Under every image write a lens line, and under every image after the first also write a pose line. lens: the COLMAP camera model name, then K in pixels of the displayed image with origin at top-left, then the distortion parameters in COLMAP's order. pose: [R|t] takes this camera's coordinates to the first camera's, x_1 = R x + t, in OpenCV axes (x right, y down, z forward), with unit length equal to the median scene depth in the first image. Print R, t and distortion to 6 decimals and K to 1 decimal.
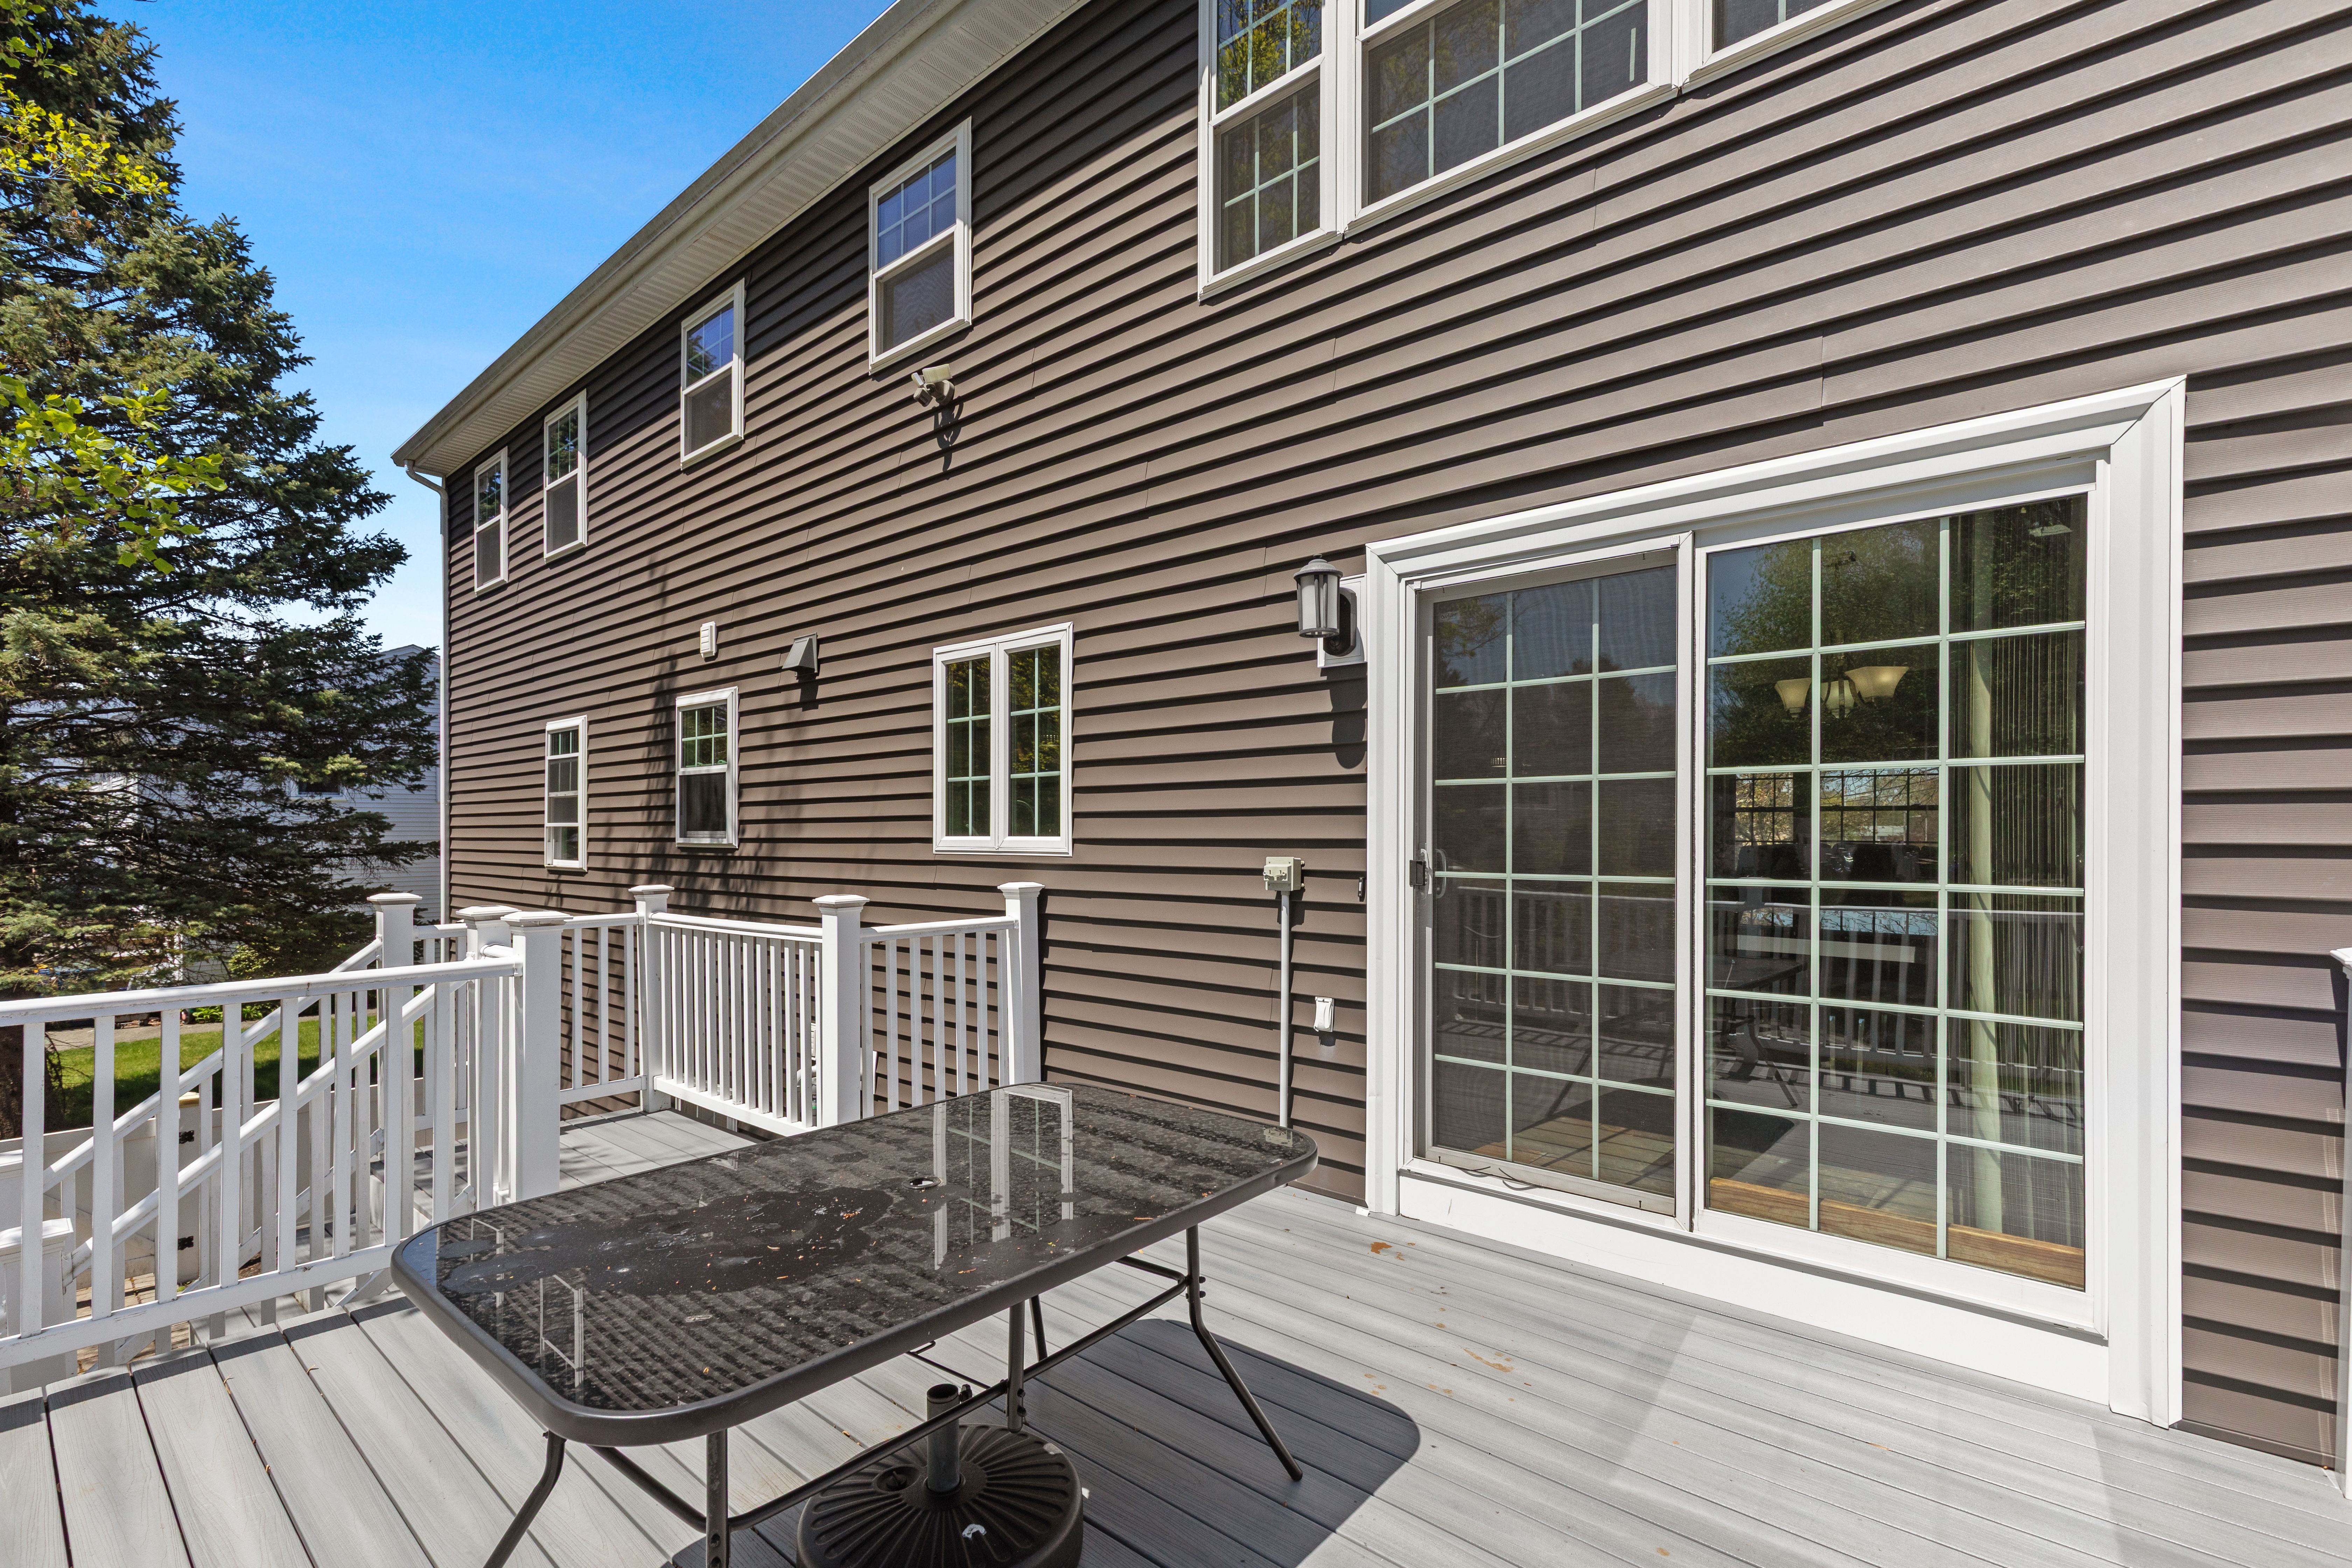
lens RADIAL K [[1075.7, 0, 1177.1], [0, 1075.7, 839.0], [0, 0, 1]] dist [-0.001198, -0.000194]
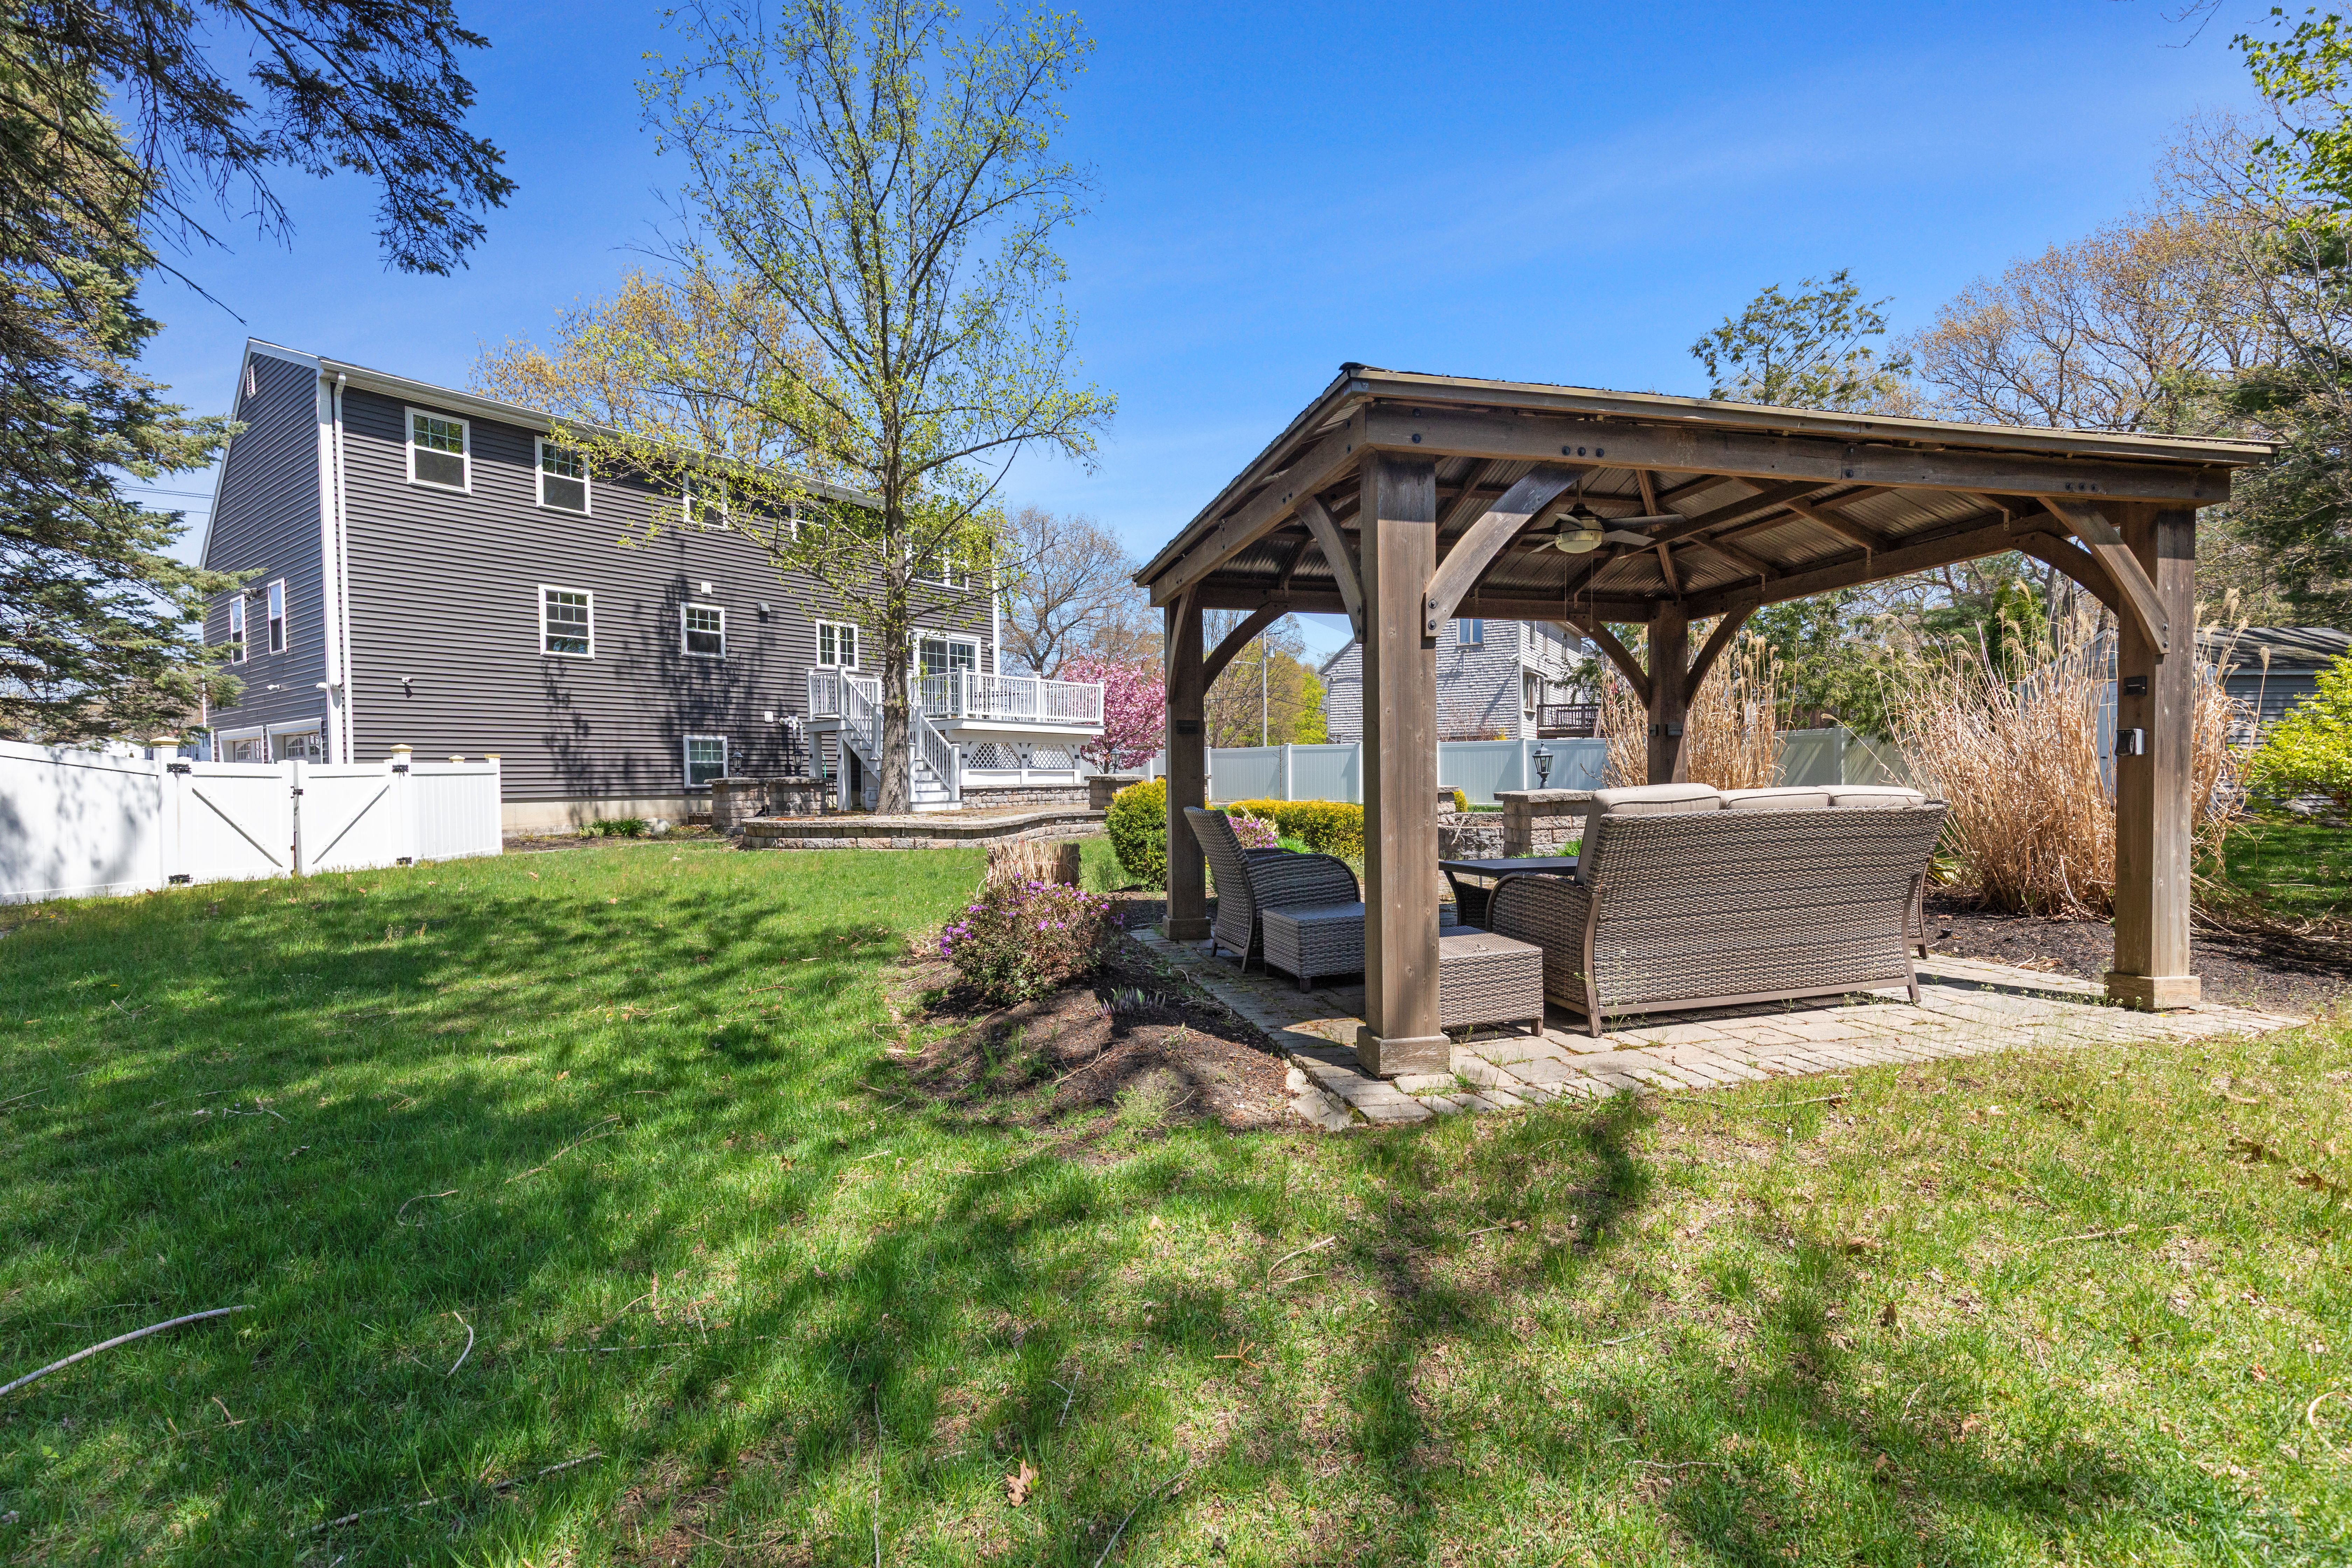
lens RADIAL K [[1047.2, 0, 1182.4], [0, 1047.2, 811.5], [0, 0, 1]] dist [0.007016, -0.000443]
pose [[-0.063291, -0.044757, 0.996991, -4.558909], [-0.001138, 0.998996, 0.044775, 0.400853], [-0.997994, 0.001699, -0.063278, -0.179824]]
